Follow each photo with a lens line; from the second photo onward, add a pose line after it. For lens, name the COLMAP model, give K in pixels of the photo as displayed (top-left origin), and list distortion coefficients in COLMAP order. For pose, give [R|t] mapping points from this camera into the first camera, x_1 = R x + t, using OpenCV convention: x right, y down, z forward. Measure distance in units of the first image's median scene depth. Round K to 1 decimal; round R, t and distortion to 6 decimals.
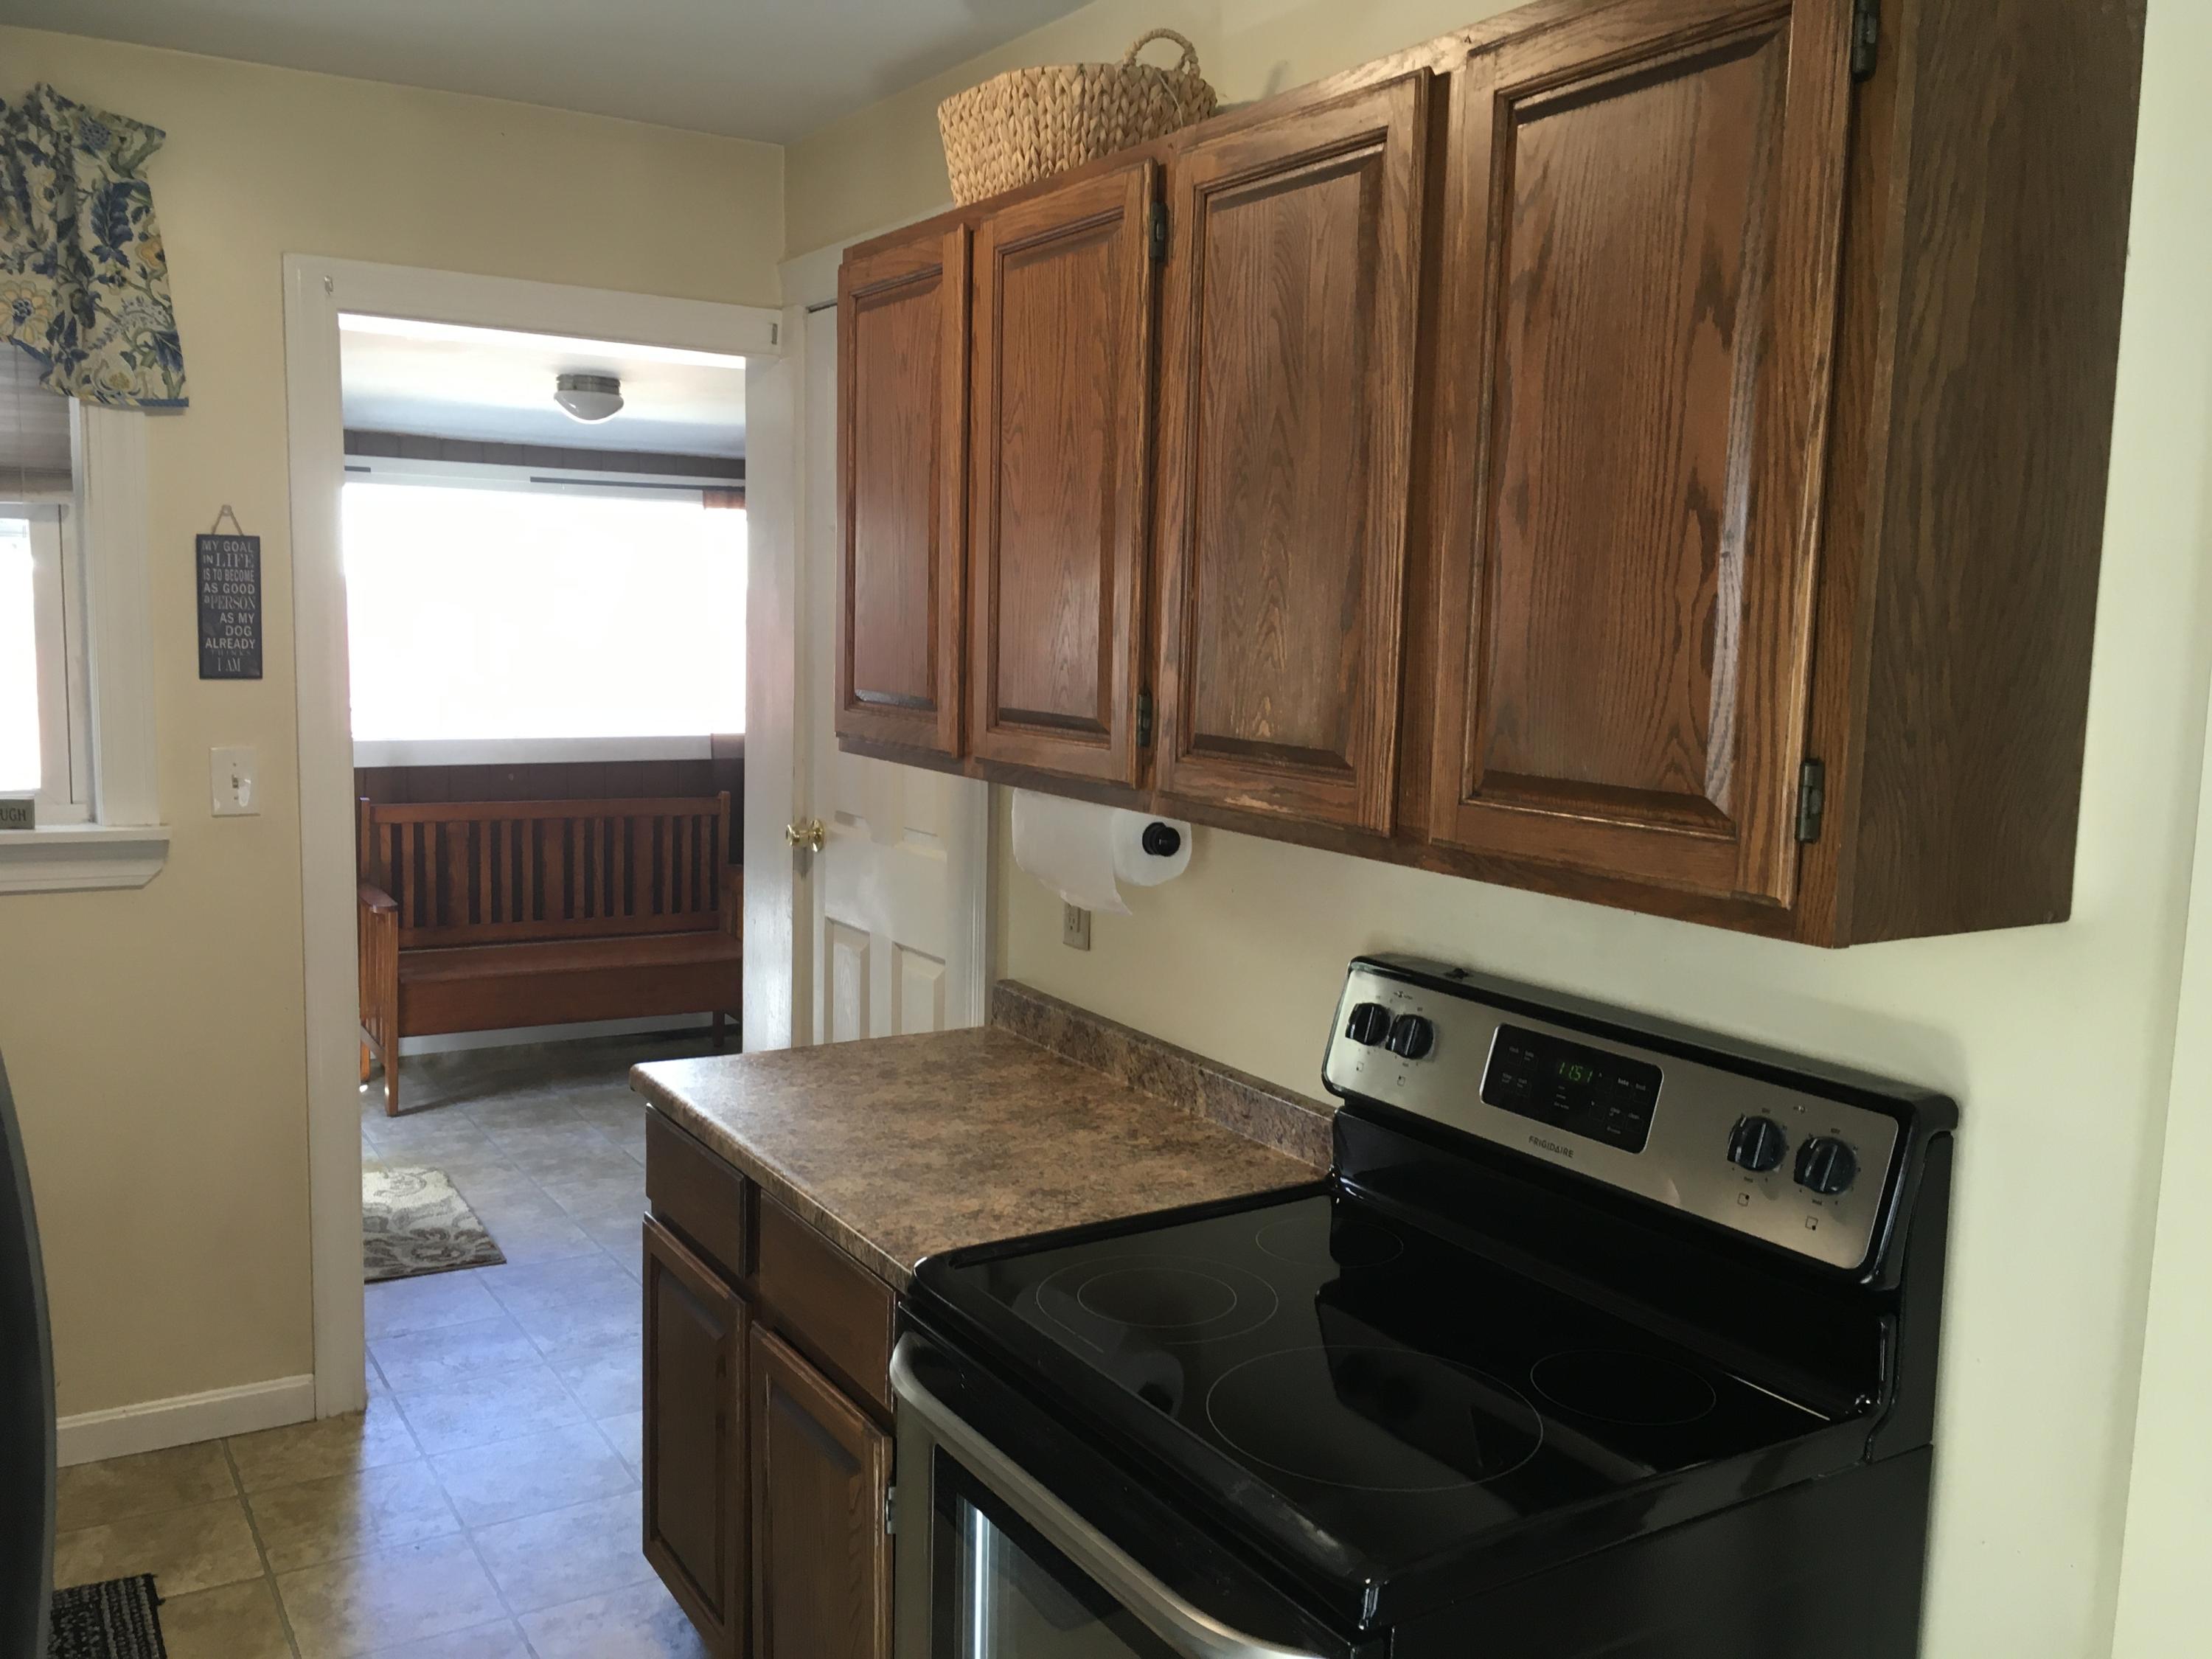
lens RADIAL K [[1880.7, 0, 1115.4], [0, 1880.7, 812.8], [0, 0, 1]] dist [-0.003448, -0.022996]
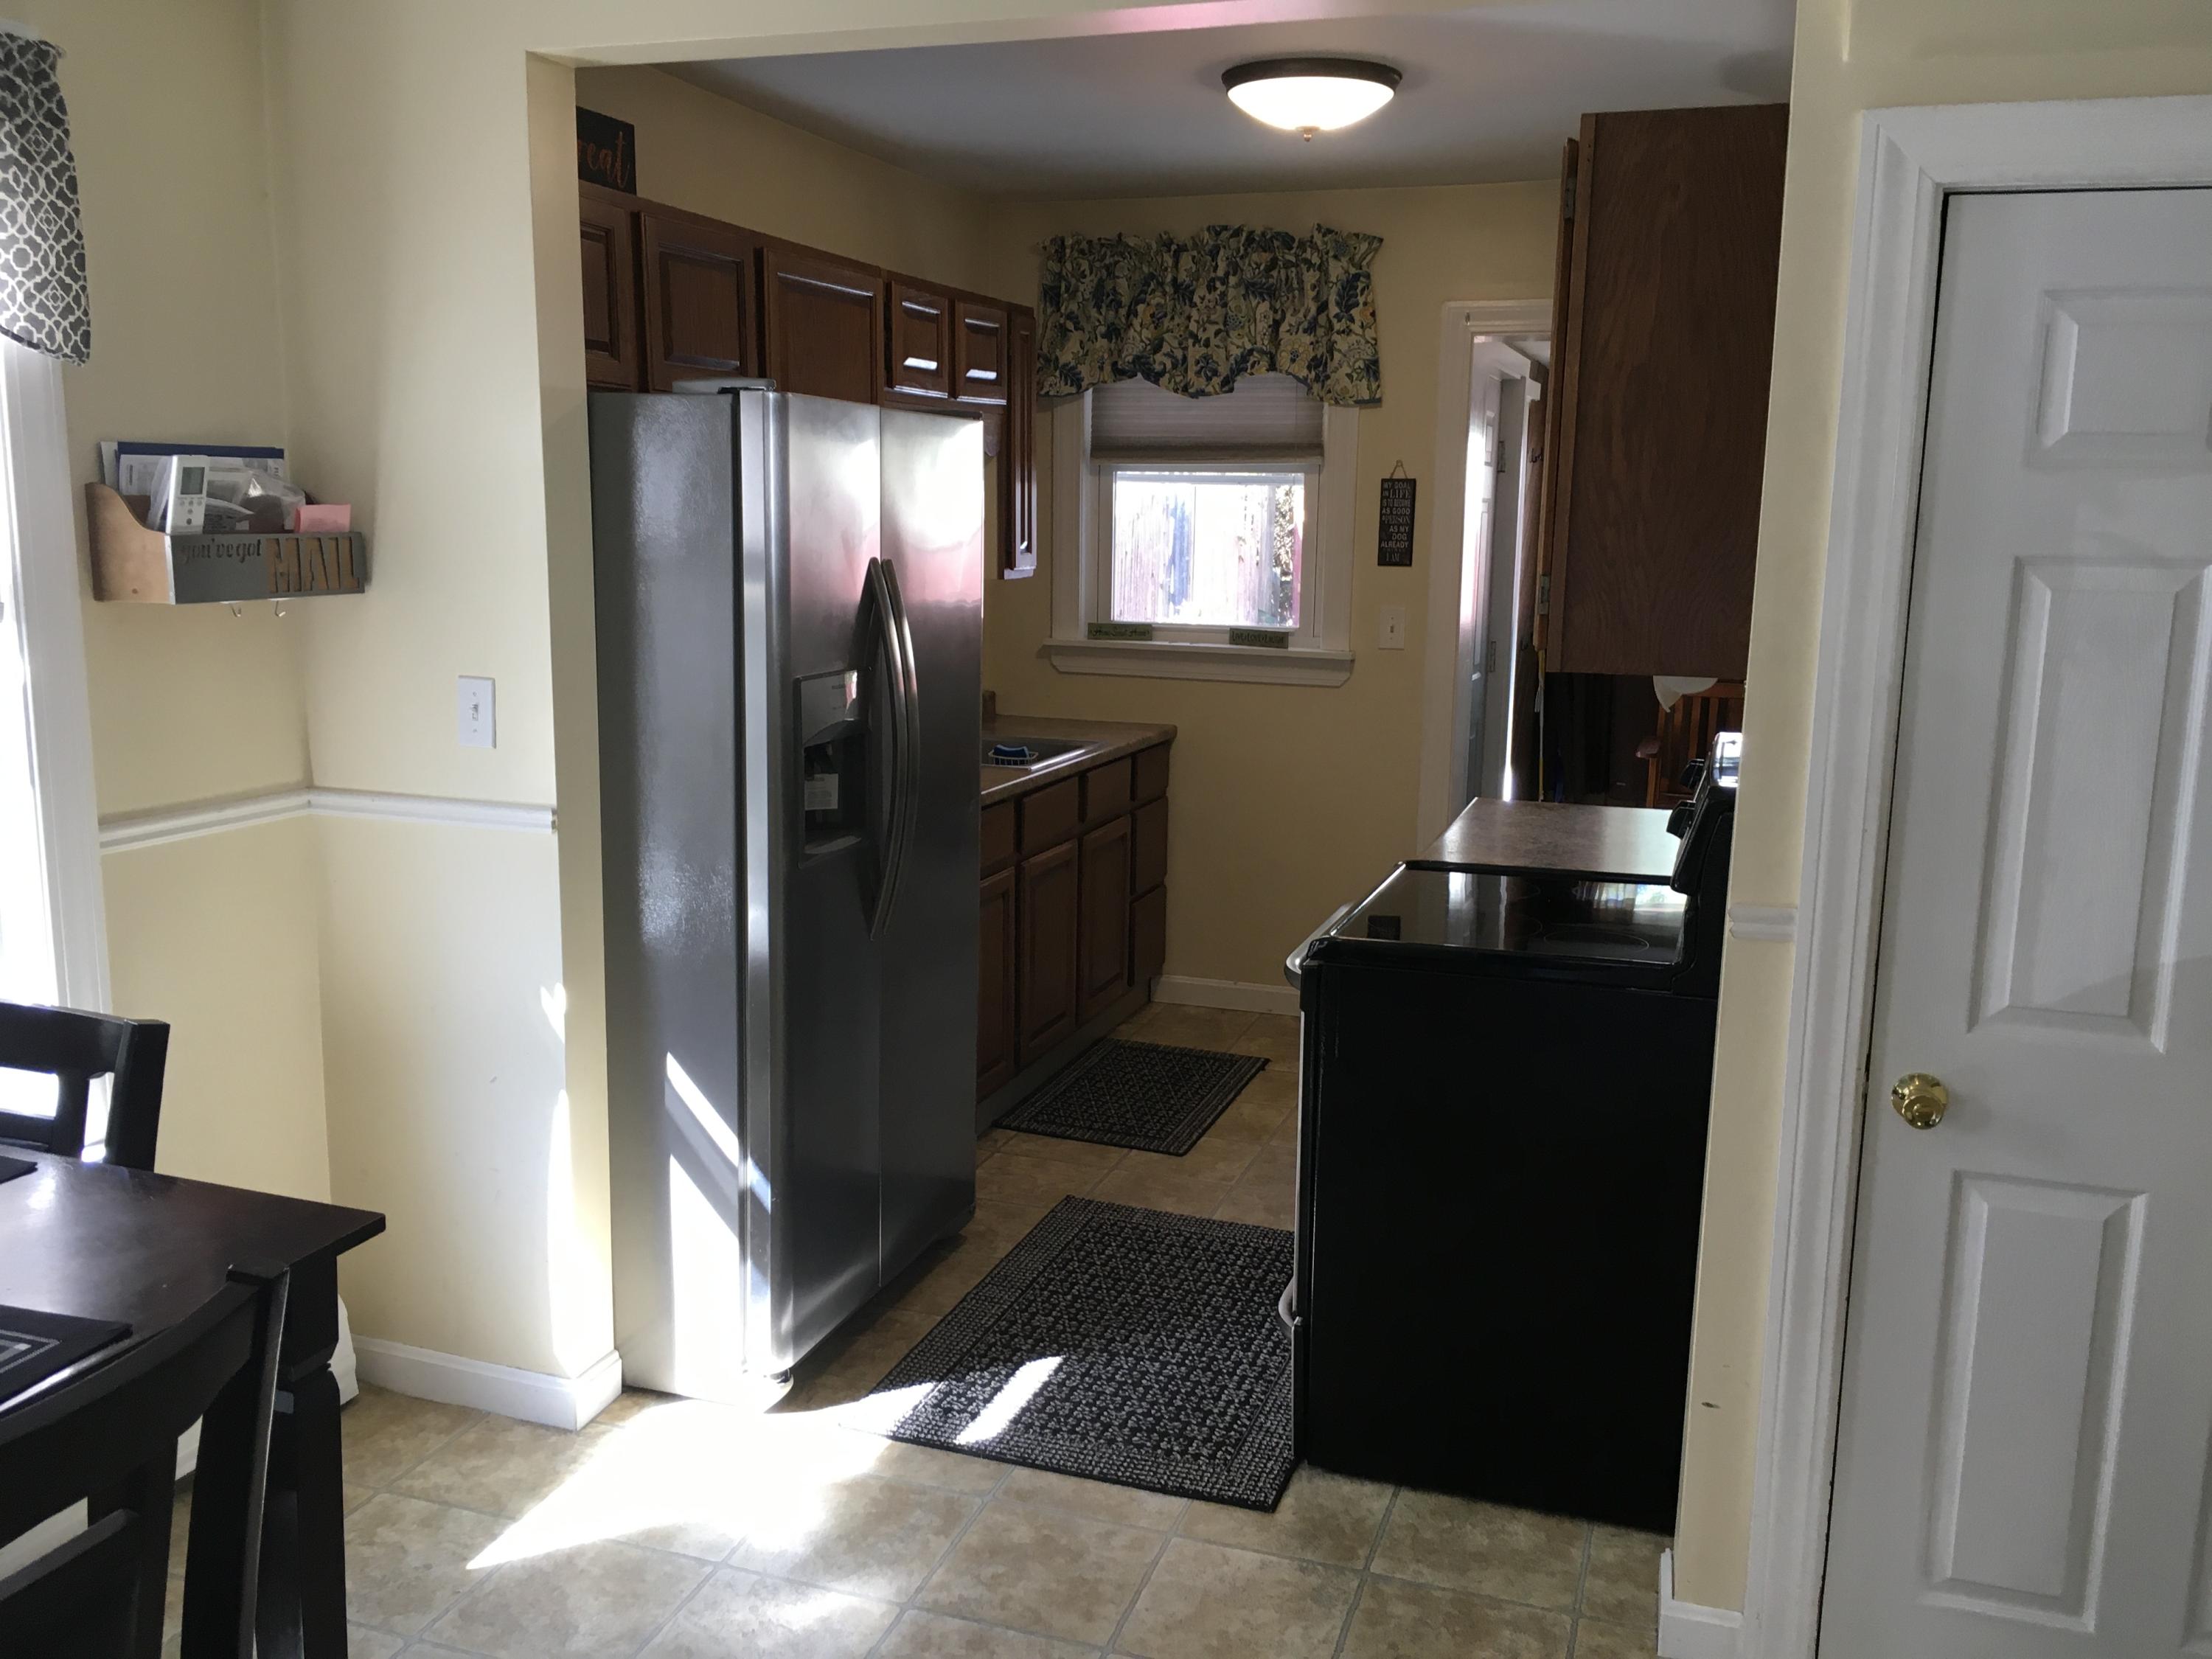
lens RADIAL K [[1880.7, 0, 1108.5], [0, 1880.7, 833.0], [0, 0, 1]] dist [-0.003448, -0.022996]
pose [[0.626597, 0.114243, -0.770925, 0.716749], [-0.082140, 0.993369, 0.080446, 0.053212], [0.775003, 0.012916, 0.631826, -0.258843]]
